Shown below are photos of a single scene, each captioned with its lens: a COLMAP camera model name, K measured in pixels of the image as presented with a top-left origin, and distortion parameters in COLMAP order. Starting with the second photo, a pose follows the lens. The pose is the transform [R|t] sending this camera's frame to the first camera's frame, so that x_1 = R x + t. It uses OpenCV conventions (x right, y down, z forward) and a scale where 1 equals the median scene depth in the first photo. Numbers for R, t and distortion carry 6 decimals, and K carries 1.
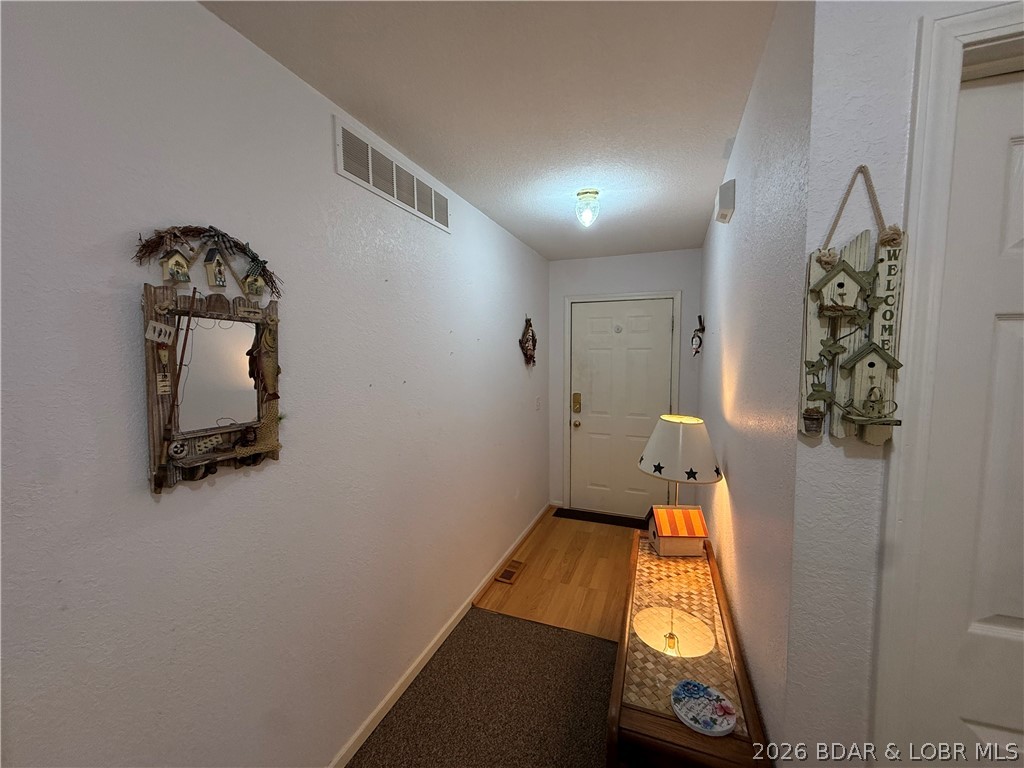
lens RADIAL K [[409.4, 0, 512.0], [0, 409.4, 384.0], [0, 0, 1]] dist [-0.001256, -0.000186]
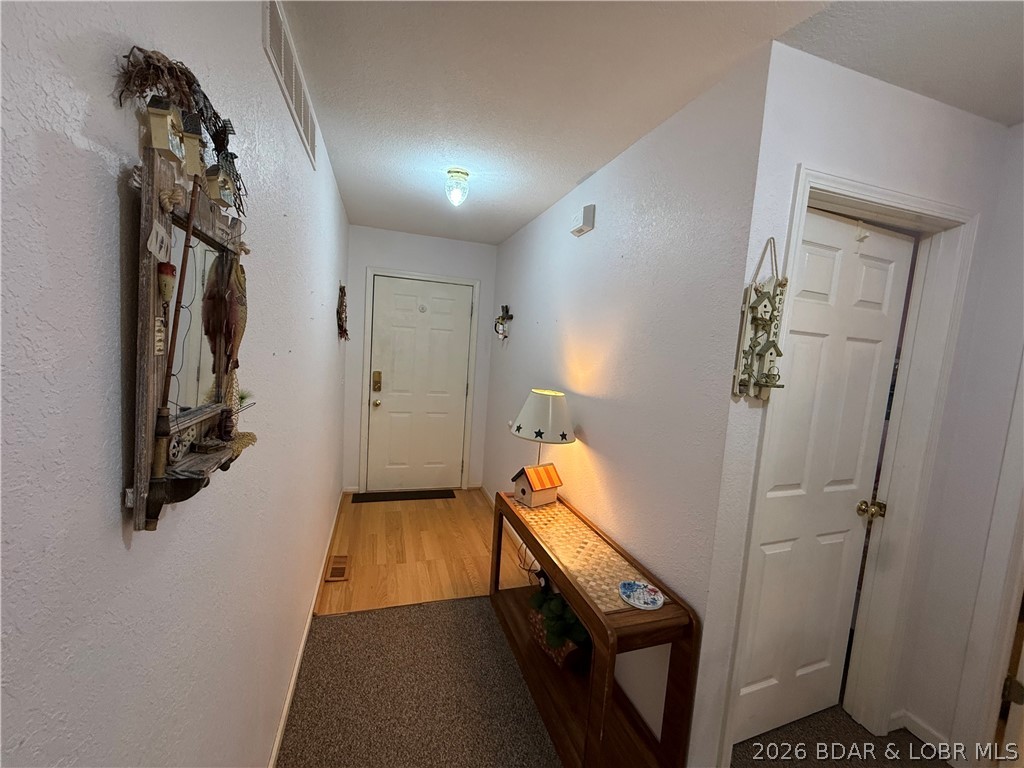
lens RADIAL K [[409.4, 0, 512.0], [0, 409.4, 384.0], [0, 0, 1]] dist [-0.001256, -0.000186]
pose [[0.775936, -0.005262, 0.630790, -0.436658], [-0.024580, 0.998954, 0.038568, 0.016880], [-0.630333, -0.045431, 0.774995, 0.132593]]
